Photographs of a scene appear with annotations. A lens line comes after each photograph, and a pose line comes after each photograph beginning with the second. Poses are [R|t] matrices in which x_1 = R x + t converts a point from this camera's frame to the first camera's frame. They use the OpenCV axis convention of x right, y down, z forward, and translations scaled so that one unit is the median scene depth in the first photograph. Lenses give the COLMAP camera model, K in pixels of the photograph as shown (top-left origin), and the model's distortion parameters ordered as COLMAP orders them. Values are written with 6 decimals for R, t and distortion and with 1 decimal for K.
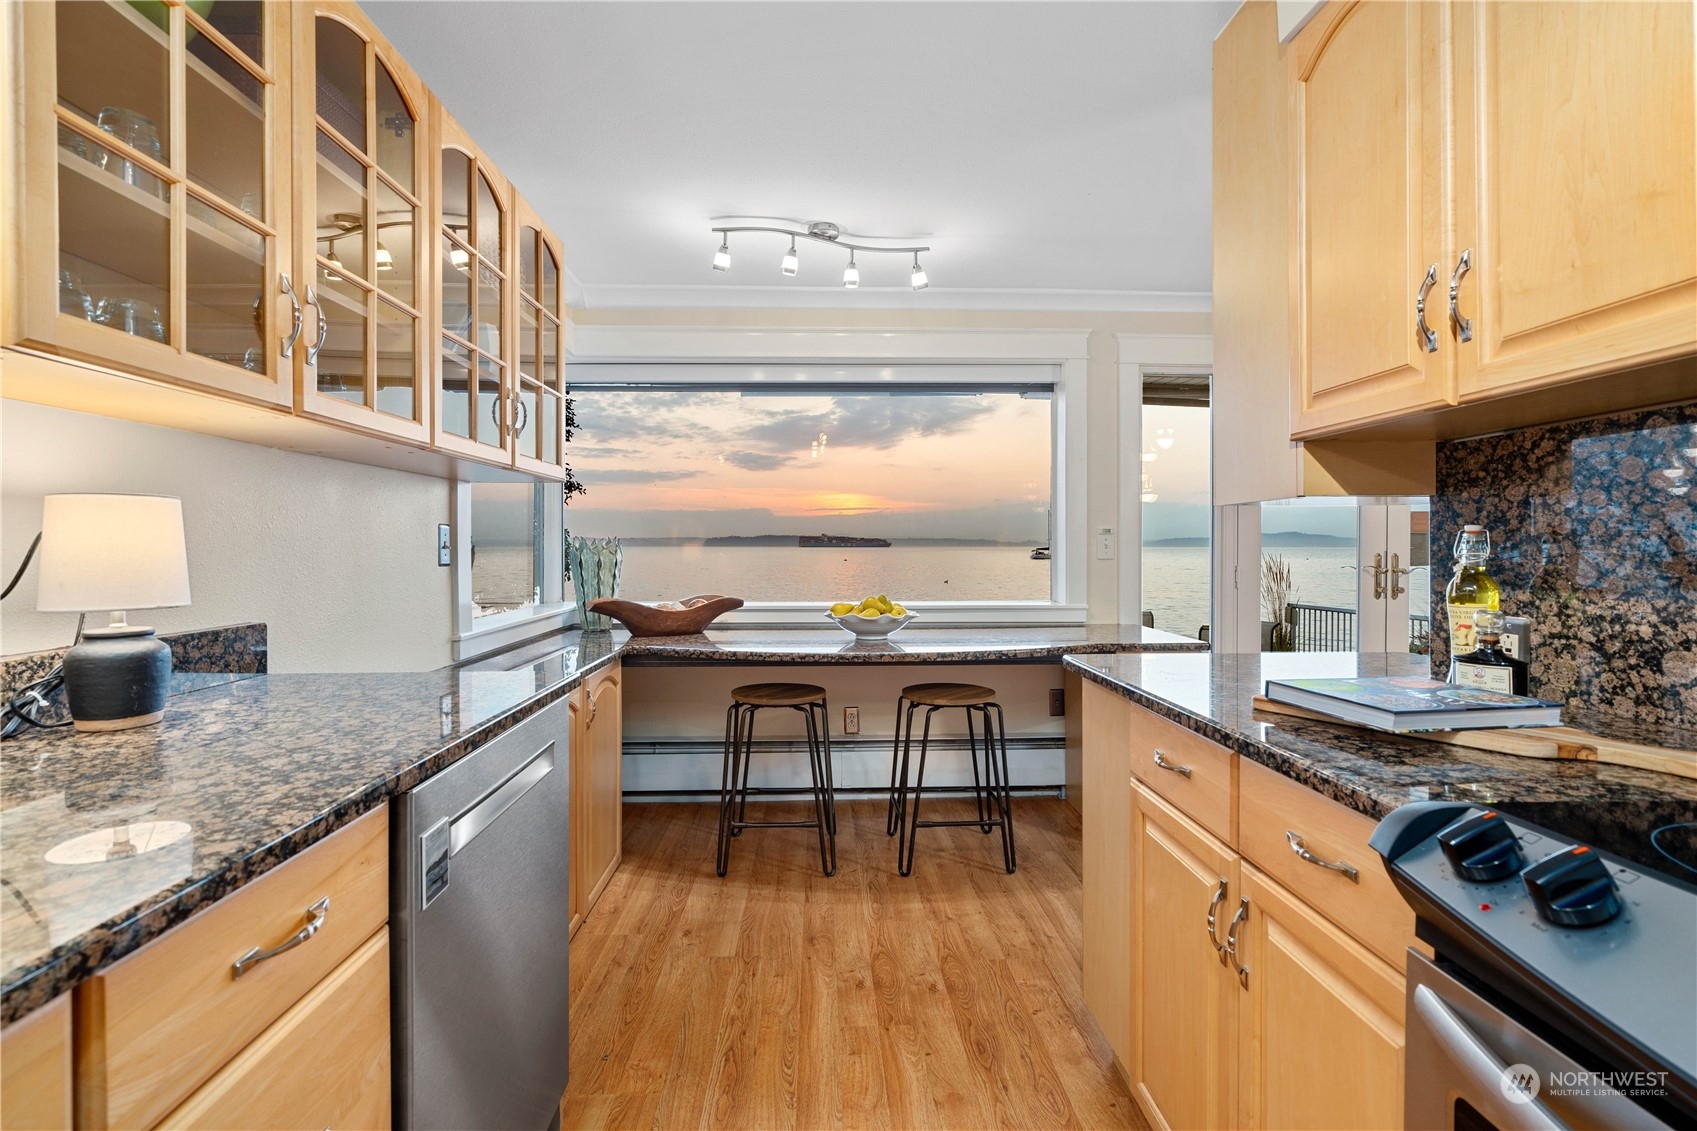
lens RADIAL K [[778.9, 0, 851.6], [0, 778.9, 547.3], [0, 0, 1]] dist [0.001570, -0.000181]
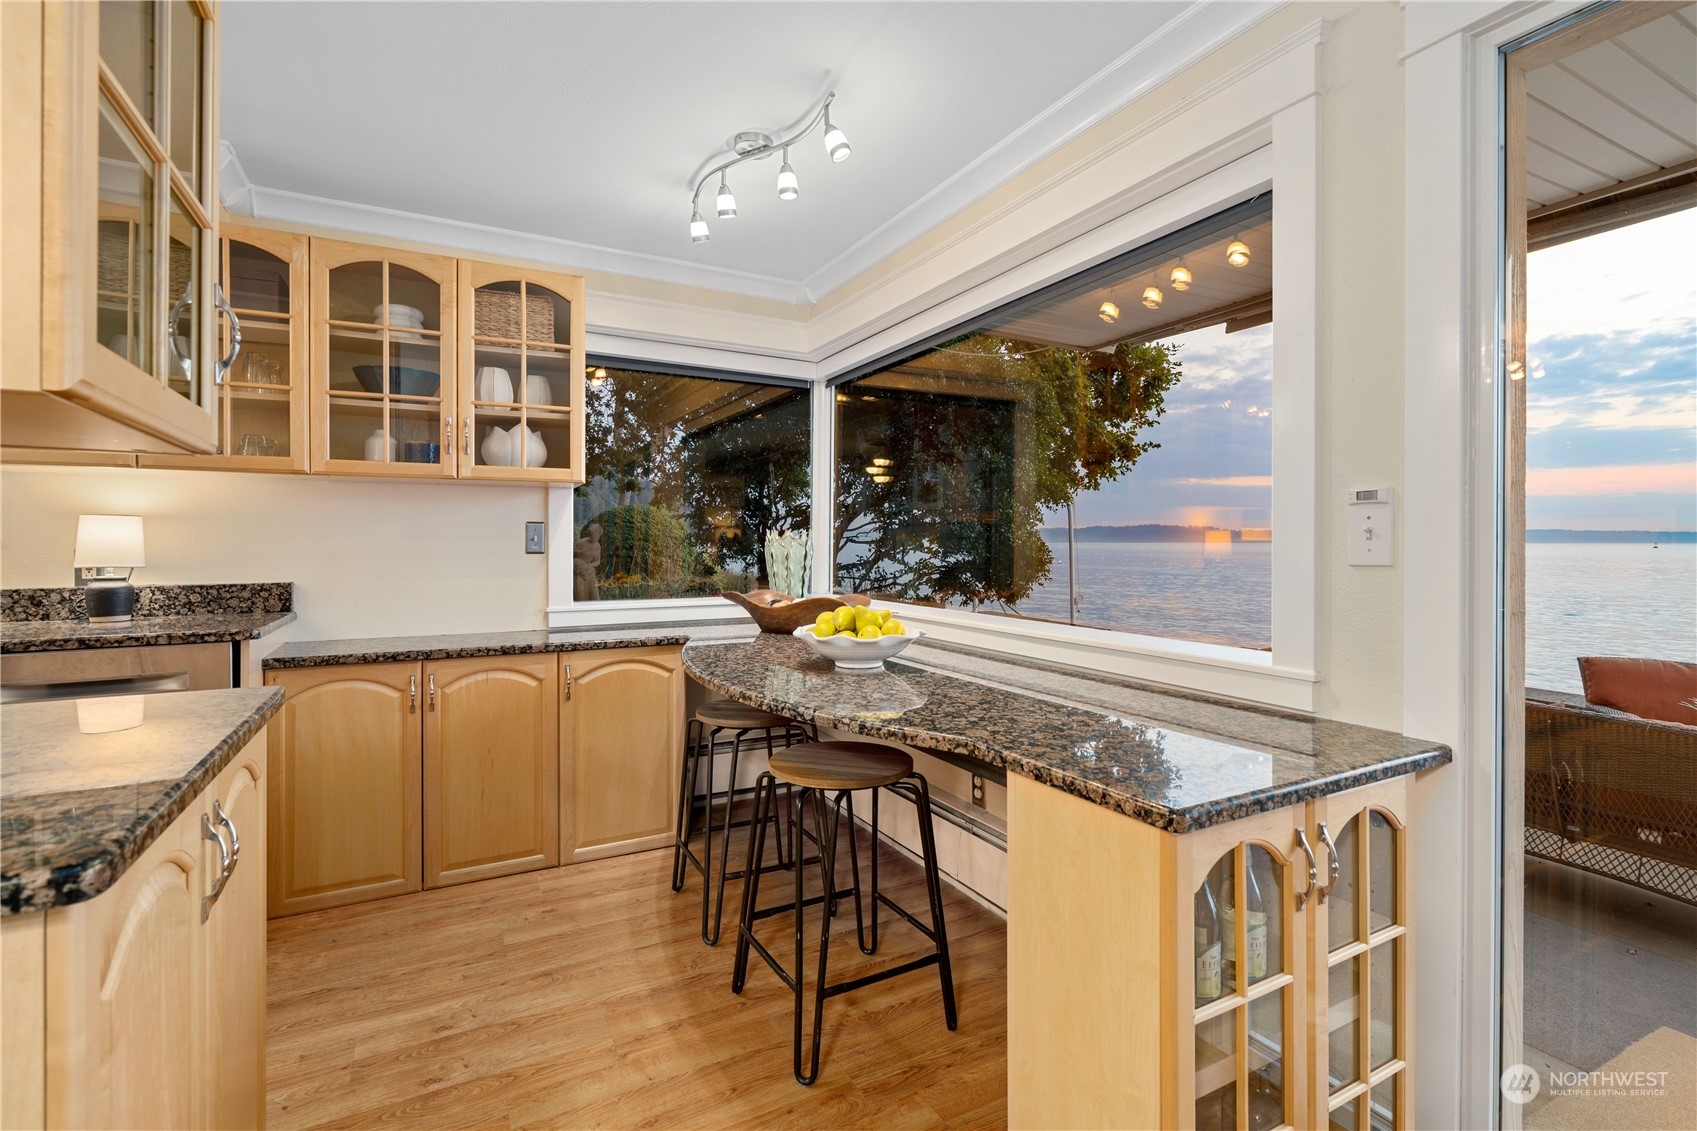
lens RADIAL K [[778.9, 0, 851.6], [0, 778.9, 547.3], [0, 0, 1]] dist [0.001570, -0.000181]
pose [[0.429823, 0.003687, -0.902905, 0.935446], [-0.000872, 0.999993, 0.003669, 0.007373], [0.902913, -0.000789, 0.429823, 0.958499]]
